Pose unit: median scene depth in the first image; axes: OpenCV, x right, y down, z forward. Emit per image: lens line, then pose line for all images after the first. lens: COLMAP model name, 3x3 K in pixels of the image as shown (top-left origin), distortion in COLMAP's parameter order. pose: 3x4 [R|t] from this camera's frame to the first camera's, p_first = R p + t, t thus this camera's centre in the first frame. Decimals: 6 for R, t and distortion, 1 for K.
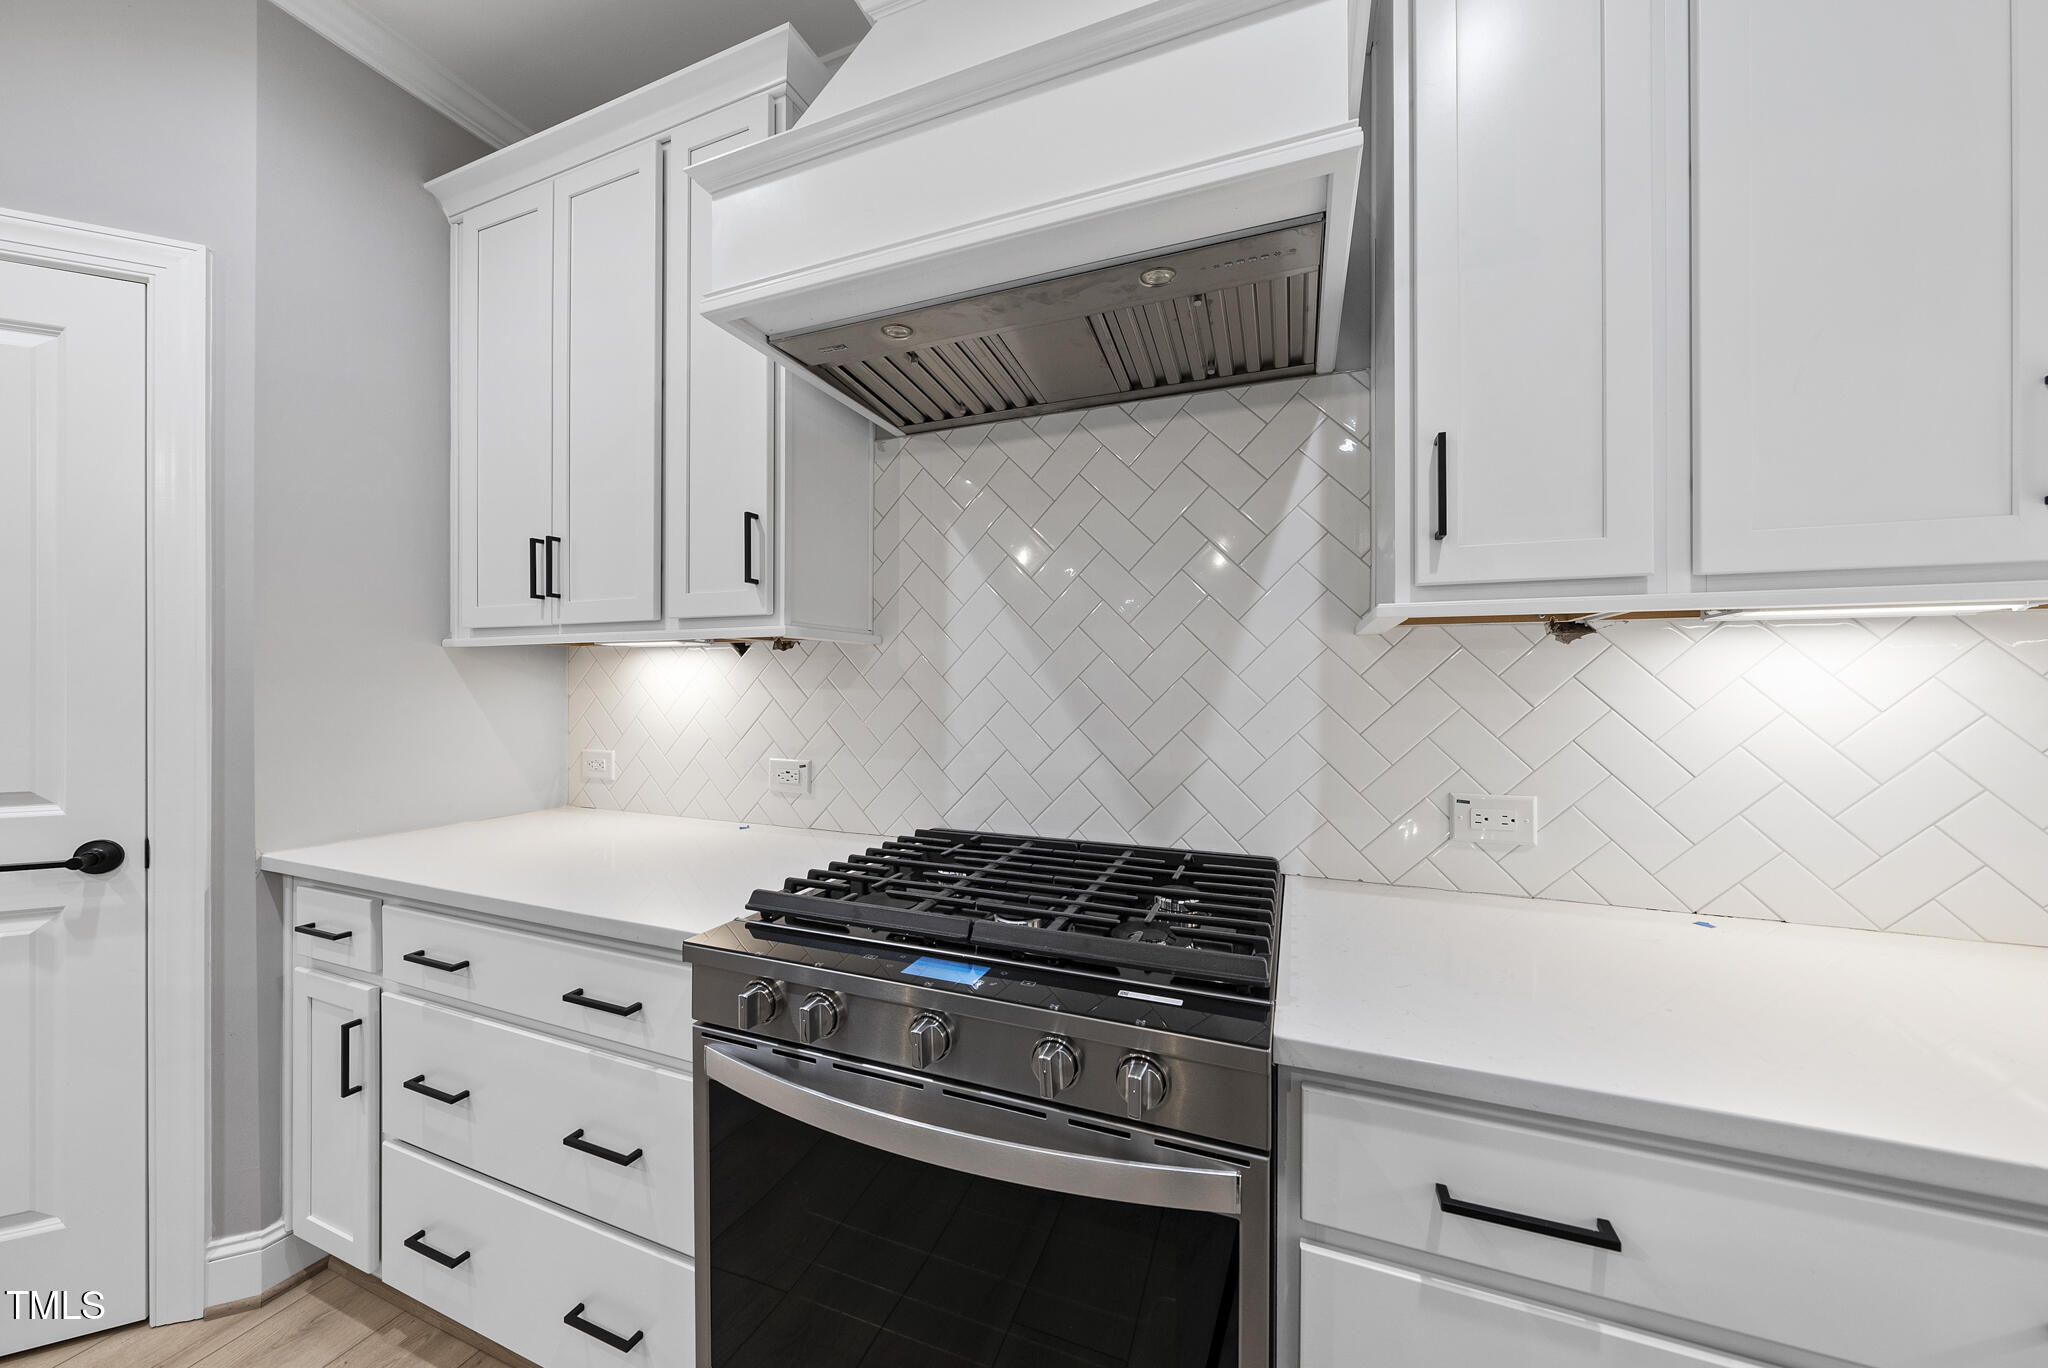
lens RADIAL K [[687.3, 0, 1032.0], [0, 687.3, 688.1], [0, 0, 1]] dist [0.000515, 0.000011]
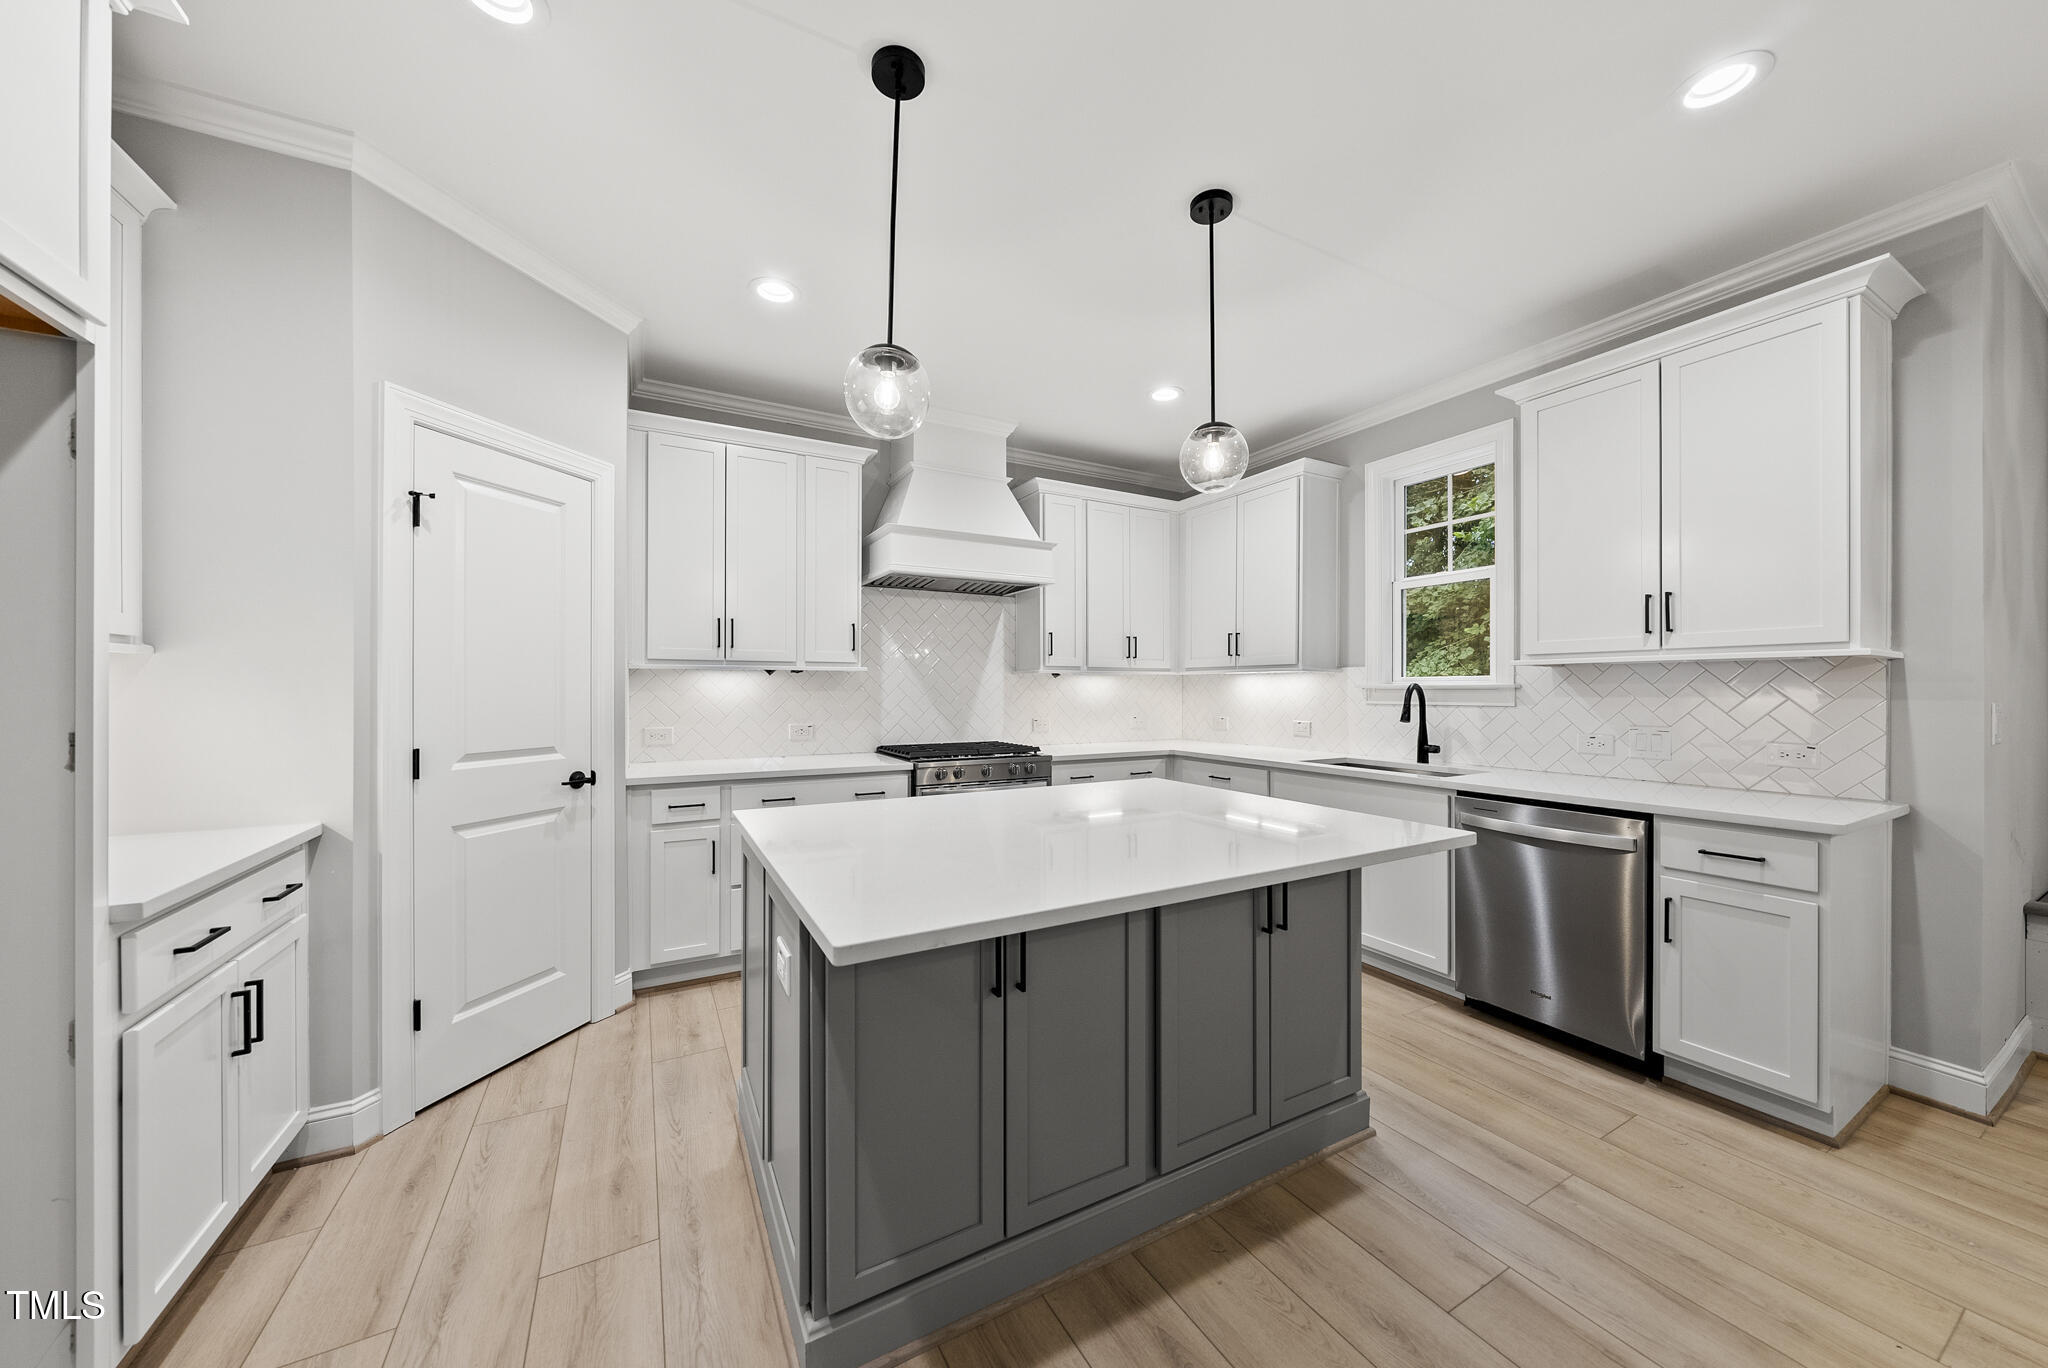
lens RADIAL K [[708.9, 0, 1030.8], [0, 708.9, 686.4], [0, 0, 1]] dist [-0.001995, -0.000069]
pose [[0.631510, 0.001246, 0.775366, -2.091720], [0.001225, 0.999996, -0.002605, -0.009083], [-0.775366, 0.002595, 0.631506, -1.229287]]
